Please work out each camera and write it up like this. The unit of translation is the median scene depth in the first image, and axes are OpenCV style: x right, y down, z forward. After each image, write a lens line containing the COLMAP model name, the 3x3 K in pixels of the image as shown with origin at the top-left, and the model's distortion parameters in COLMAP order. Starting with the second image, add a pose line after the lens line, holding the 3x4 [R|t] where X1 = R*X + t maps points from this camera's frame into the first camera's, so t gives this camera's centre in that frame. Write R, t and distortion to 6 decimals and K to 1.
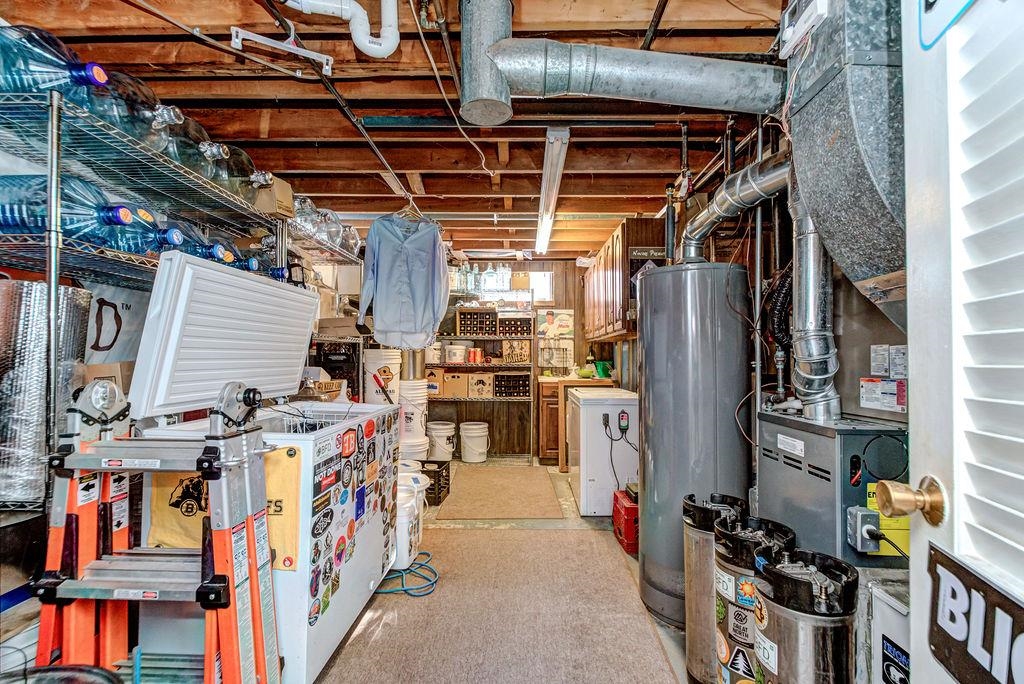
lens RADIAL K [[473.1, 0, 512.2], [0, 473.1, 344.9], [0, 0, 1]] dist [-0.002103, -0.000285]
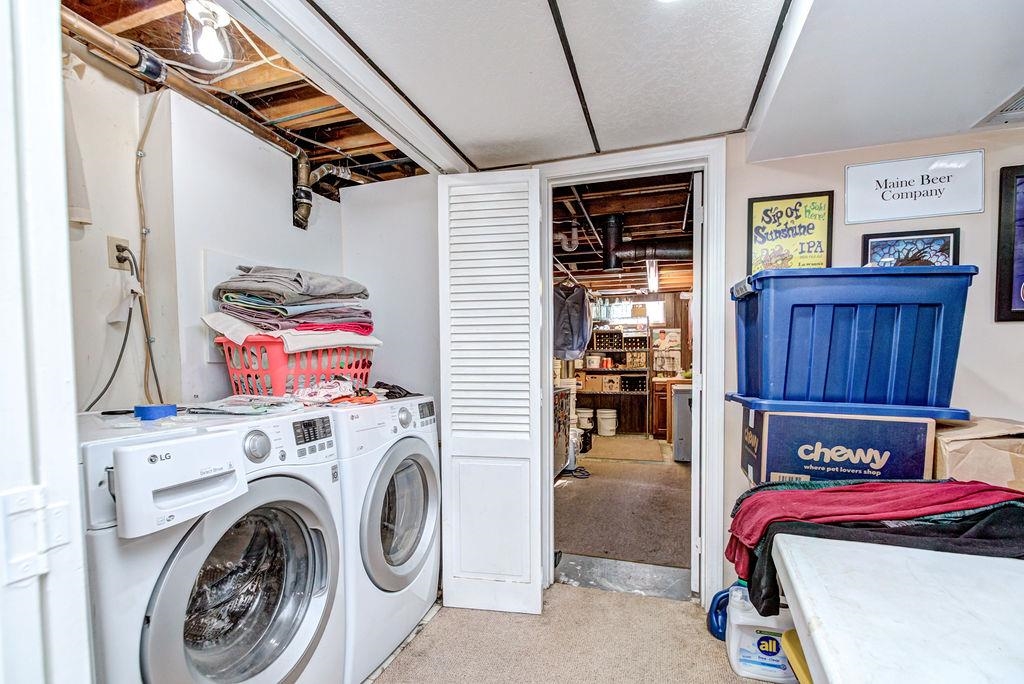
lens RADIAL K [[473.1, 0, 511.7], [0, 473.1, 379.5], [0, 0, 1]] dist [-0.002103, -0.000285]
pose [[0.962286, -0.002018, -0.272031, 0.034927], [0.016633, 0.998538, 0.051432, -0.006698], [0.271529, -0.054017, 0.960913, -0.479615]]
